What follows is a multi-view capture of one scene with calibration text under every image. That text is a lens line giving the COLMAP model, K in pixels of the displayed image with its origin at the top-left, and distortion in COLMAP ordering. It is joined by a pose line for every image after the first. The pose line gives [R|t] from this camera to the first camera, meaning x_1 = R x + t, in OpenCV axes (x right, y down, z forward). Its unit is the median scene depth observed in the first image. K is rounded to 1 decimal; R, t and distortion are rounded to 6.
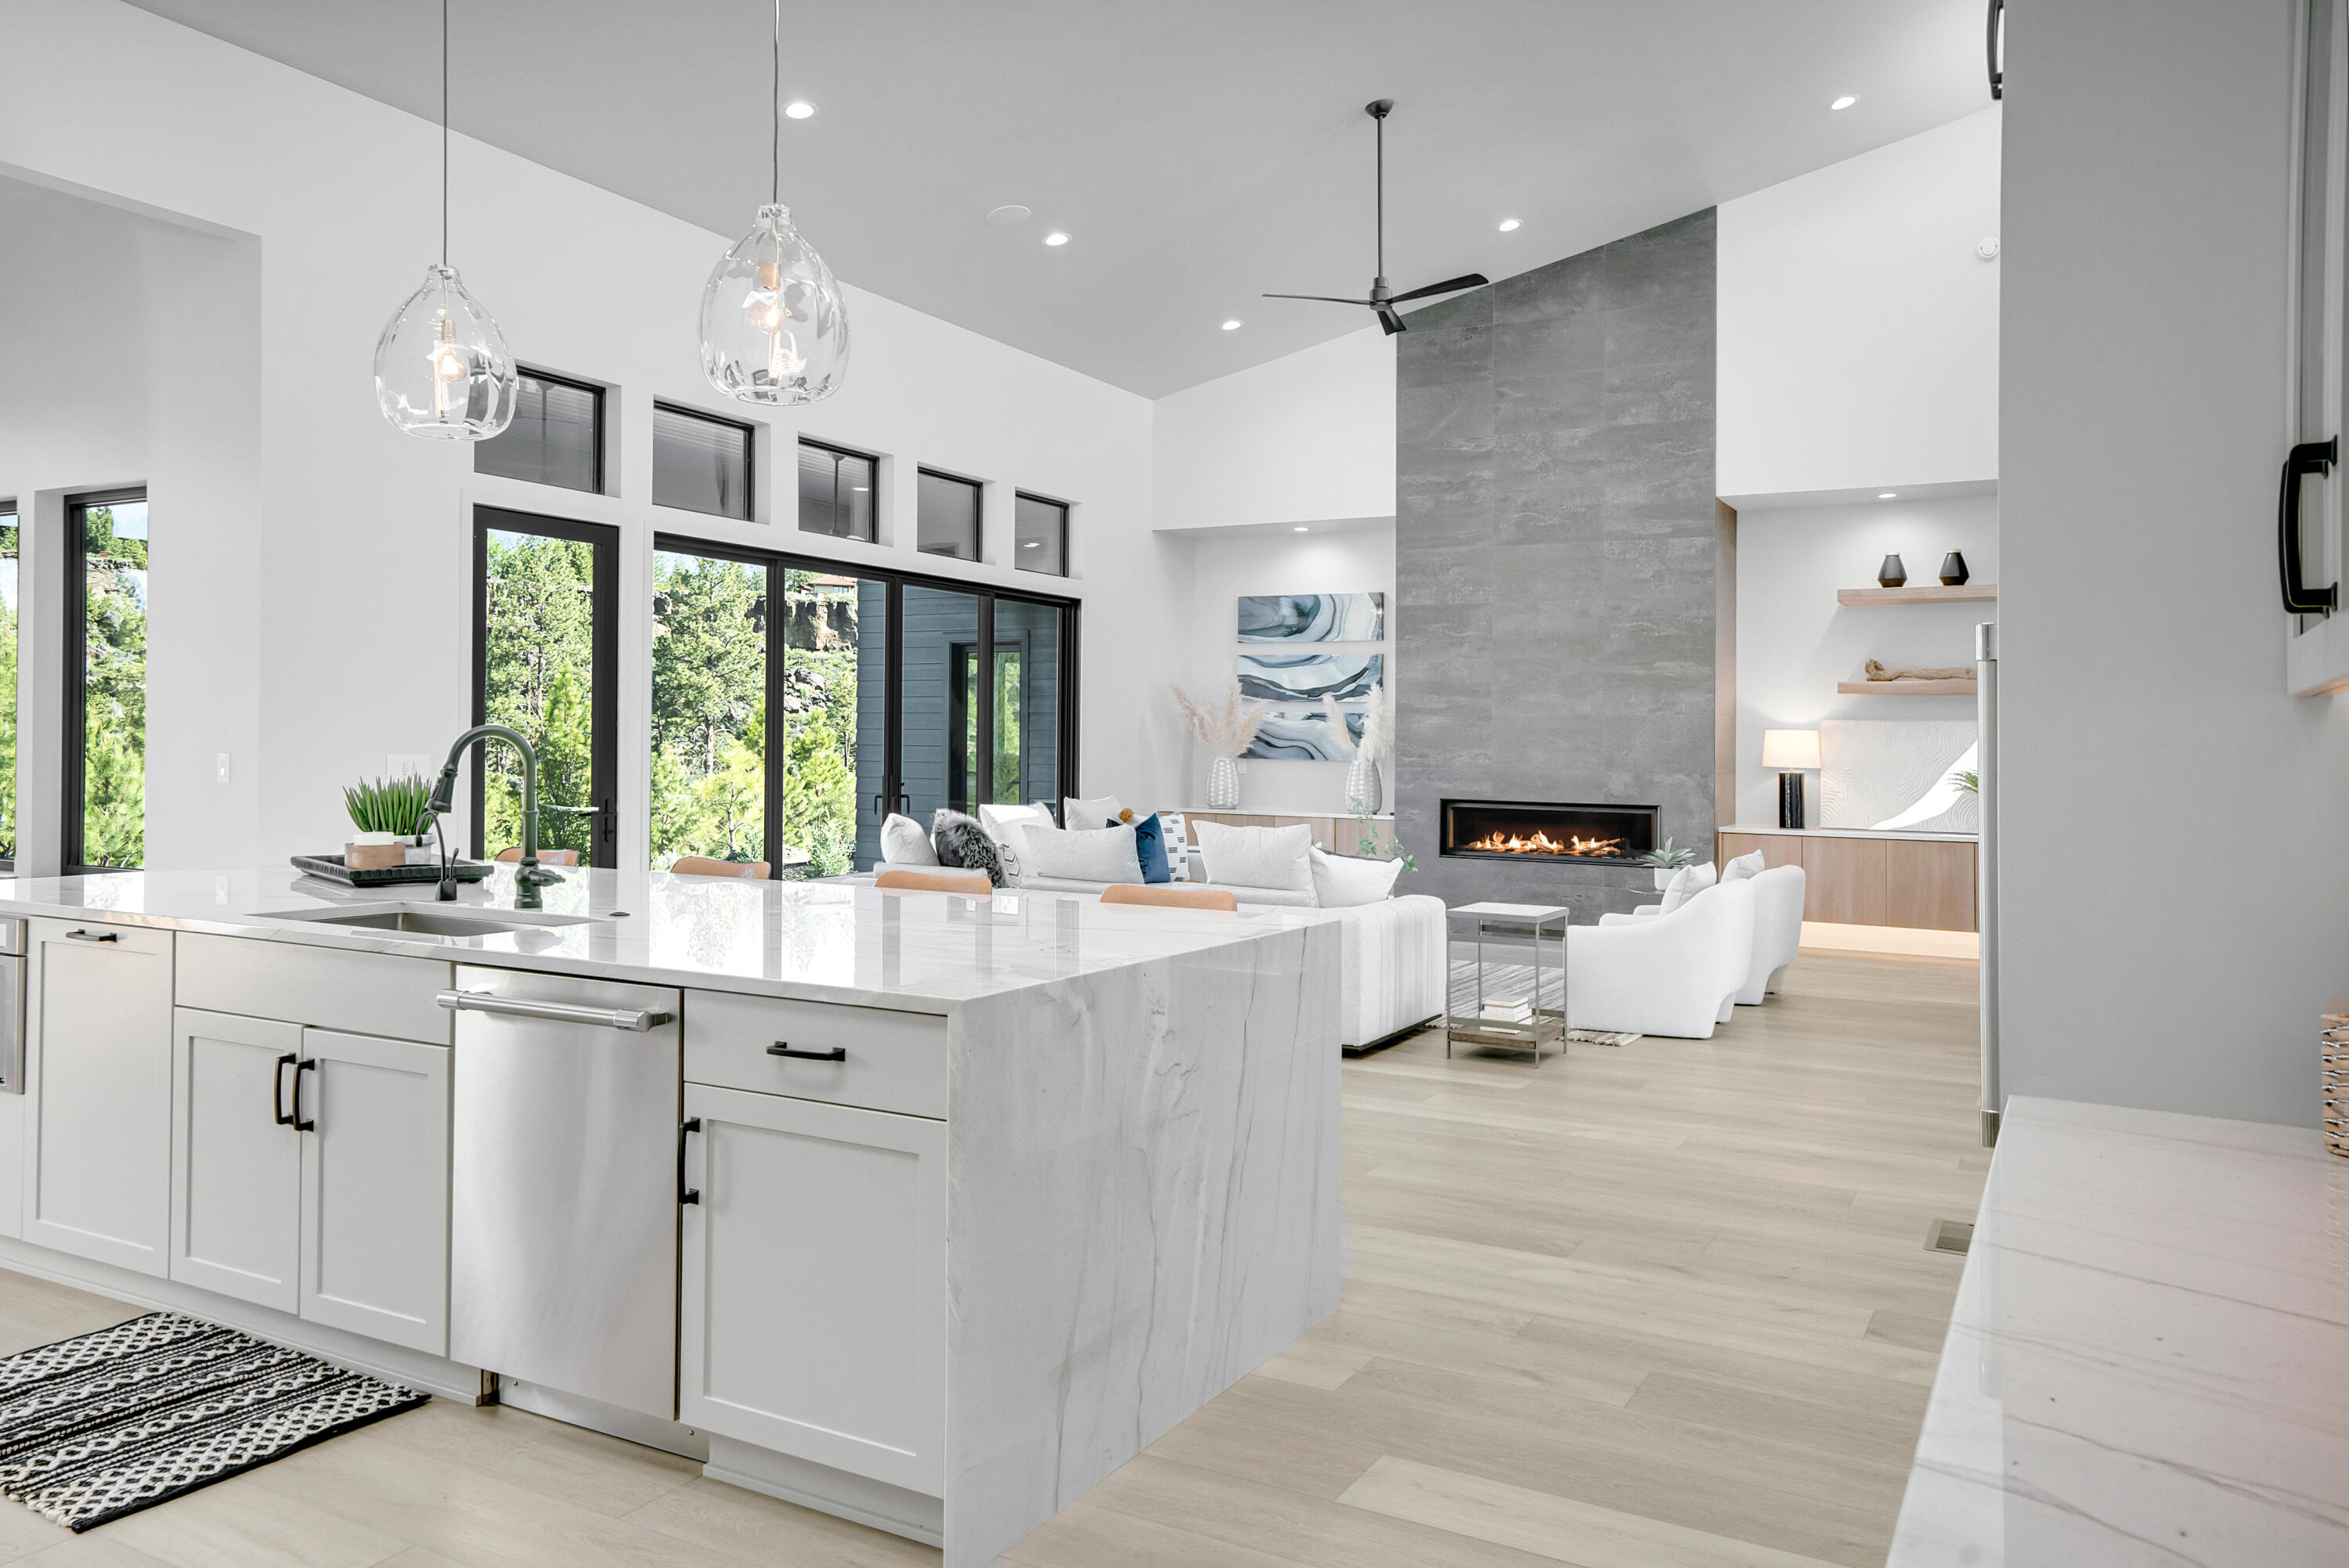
lens RADIAL K [[1652.1, 0, 1174.7], [0, 1652.1, 701.6], [0, 0, 1]] dist [-0.022518, 0.001123]
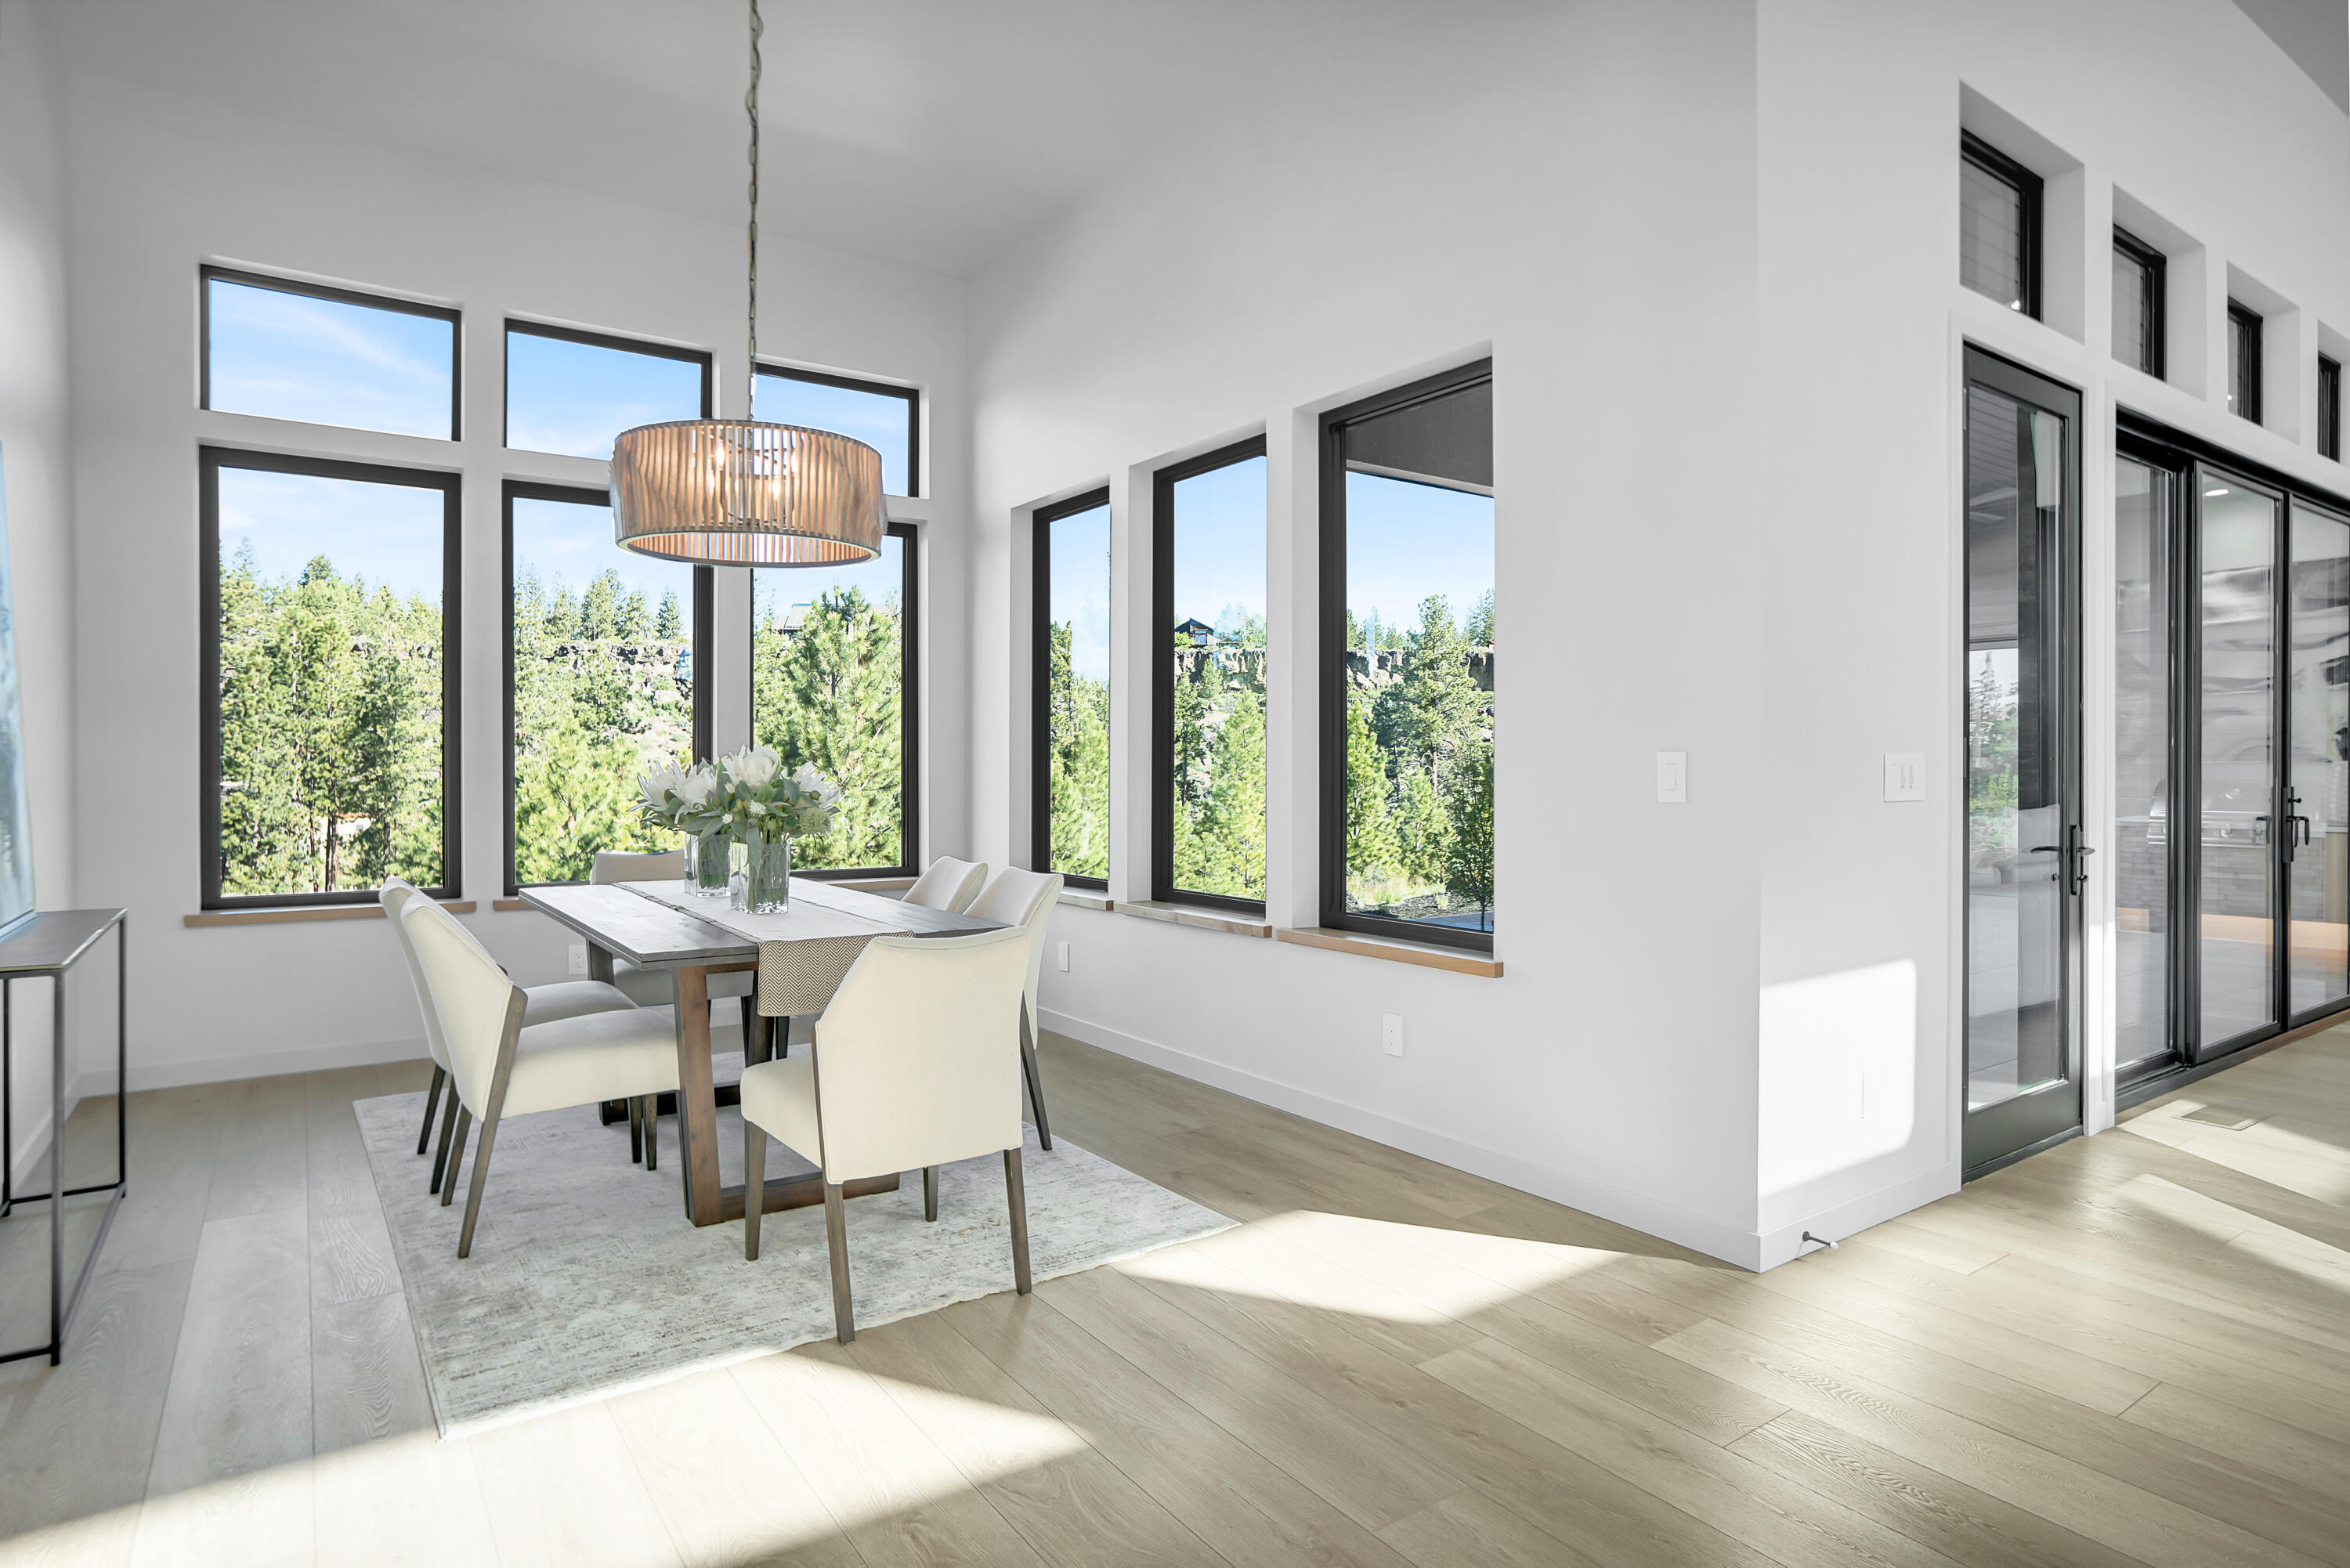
lens RADIAL K [[1270.1, 0, 1179.7], [0, 1270.1, 762.5], [0, 0, 1]] dist [-0.019469, 0.000821]
pose [[0.898638, -0.012827, -0.438504, -0.317173], [0.022929, 0.999580, 0.017749, 0.012588], [0.438092, -0.026004, 0.898554, 0.297538]]
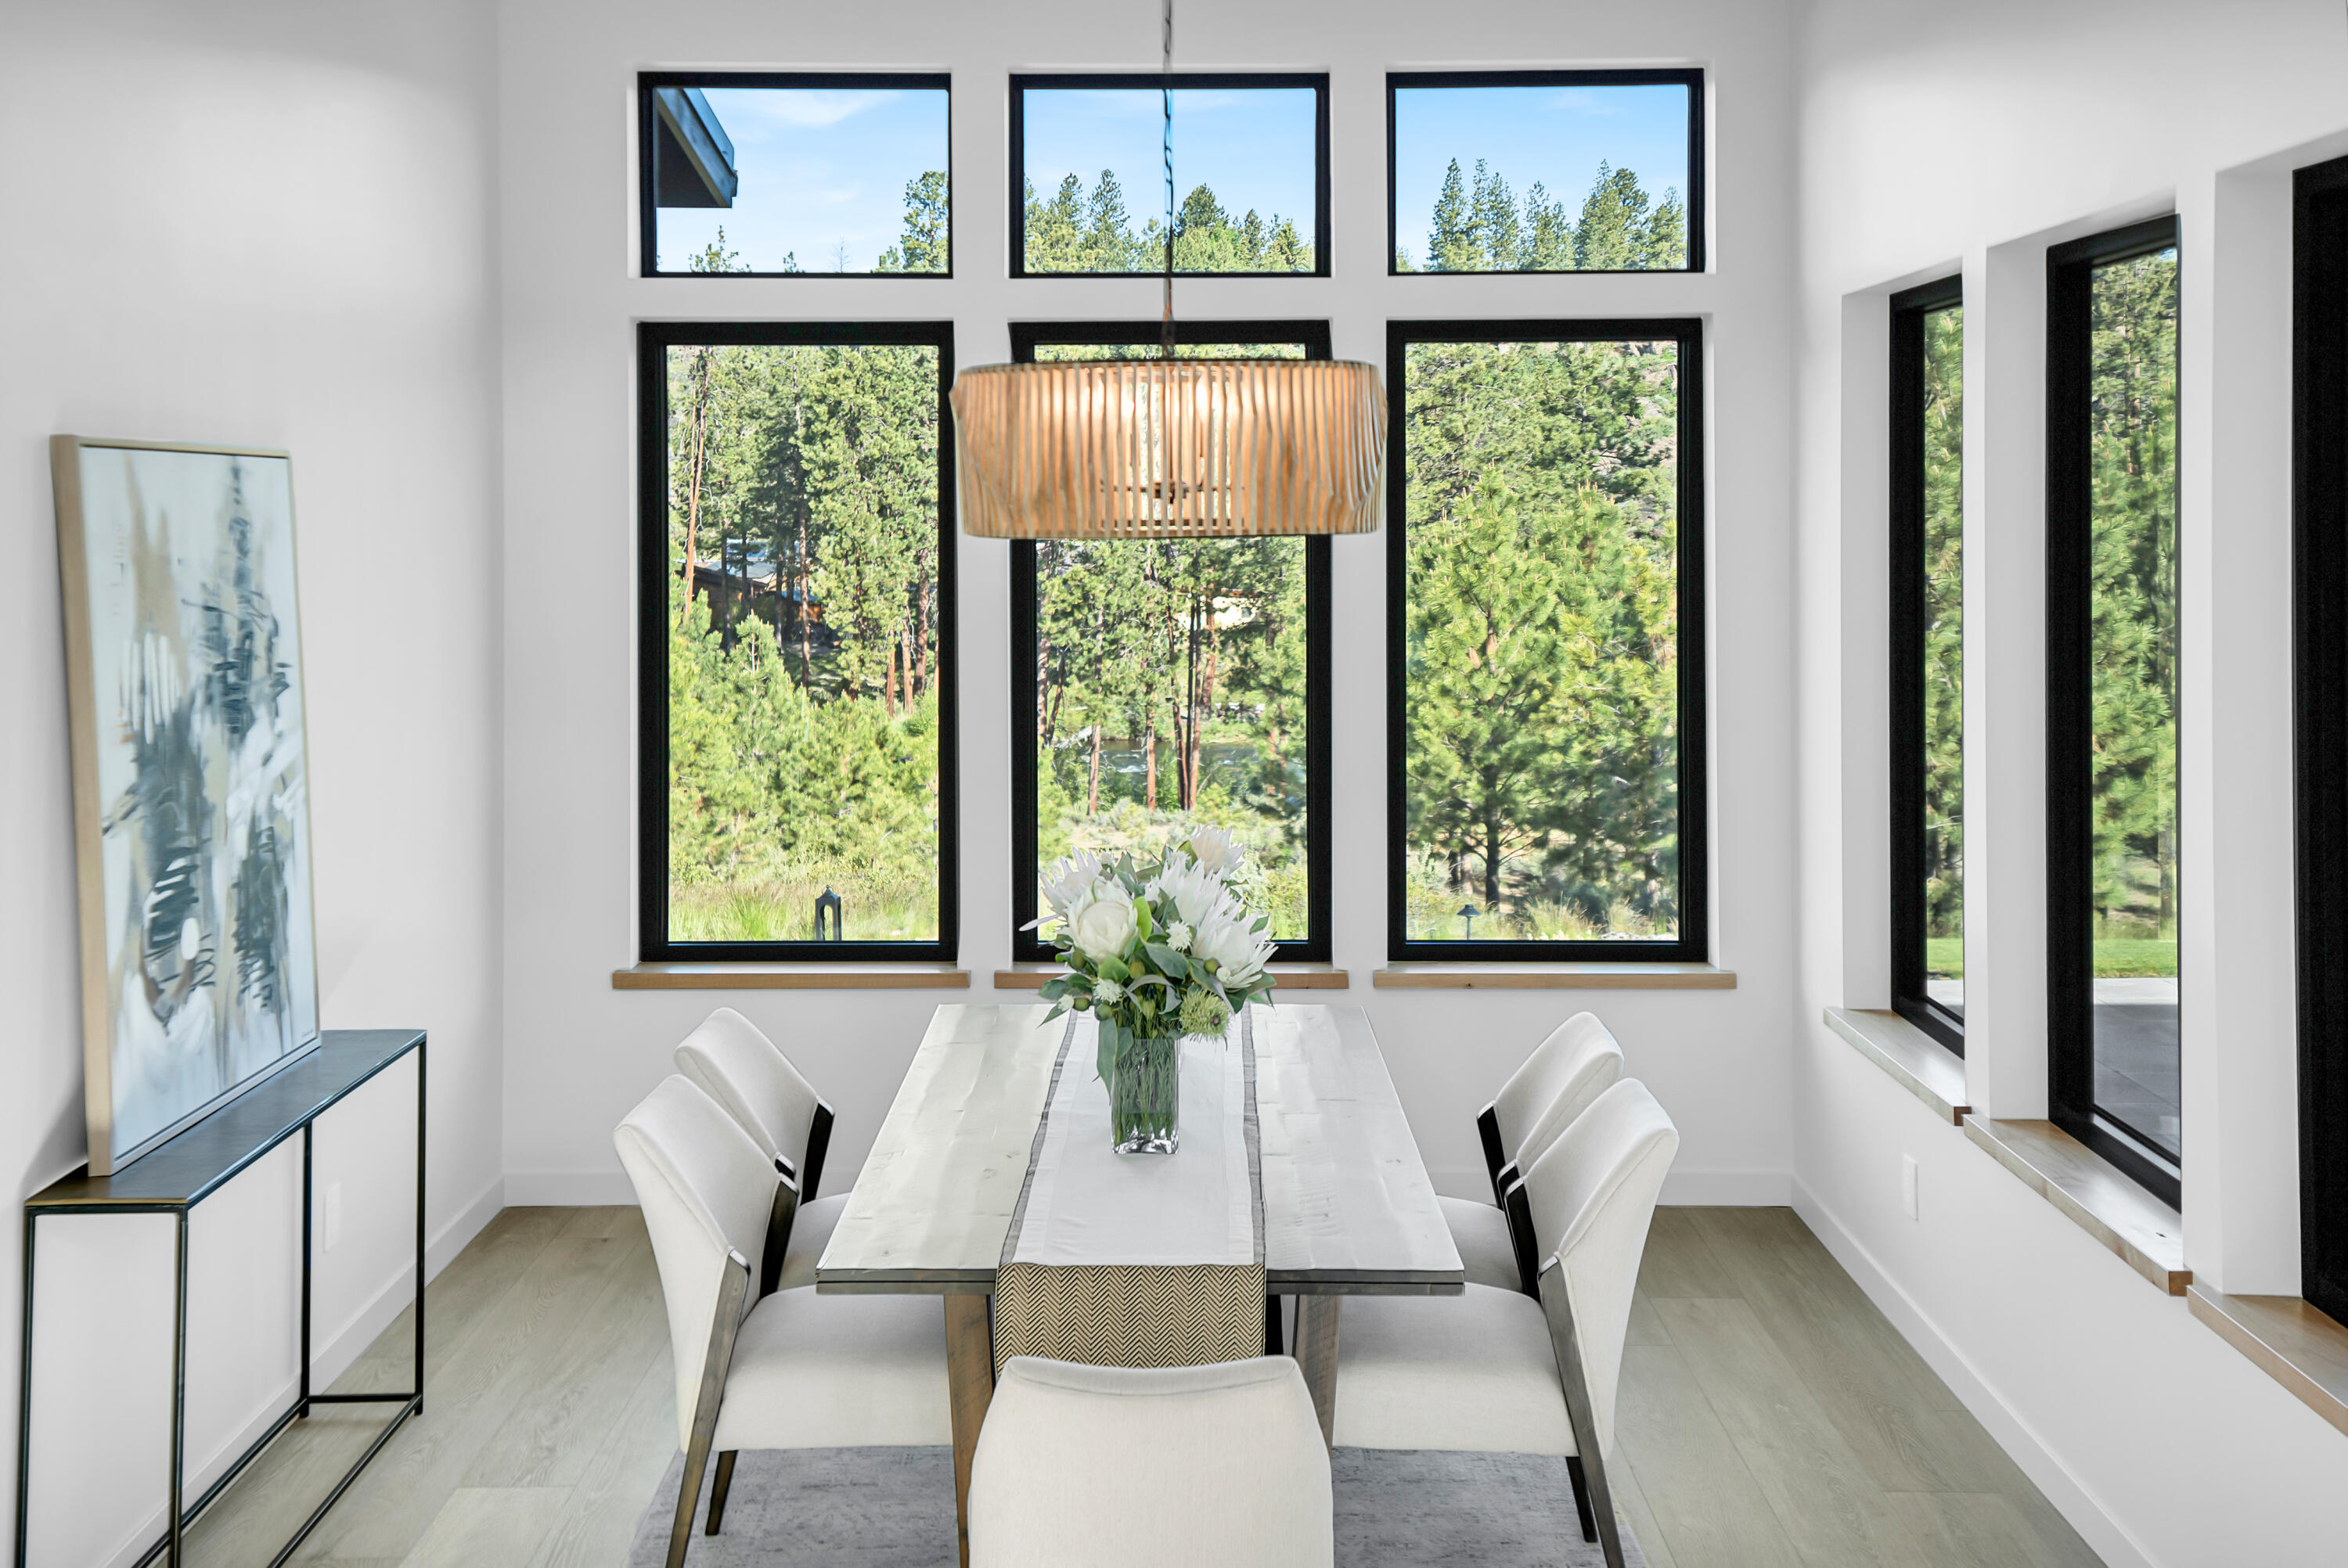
lens RADIAL K [[2339.4, 0, 1166.5], [0, 2339.4, 505.8], [0, 0, 1]] dist [0.018085, 0.011339]
pose [[0.479326, -0.012930, -0.877542, -0.235547], [0.031031, 0.999516, 0.002222, -0.043650], [0.877088, -0.028296, 0.479495, 0.367375]]
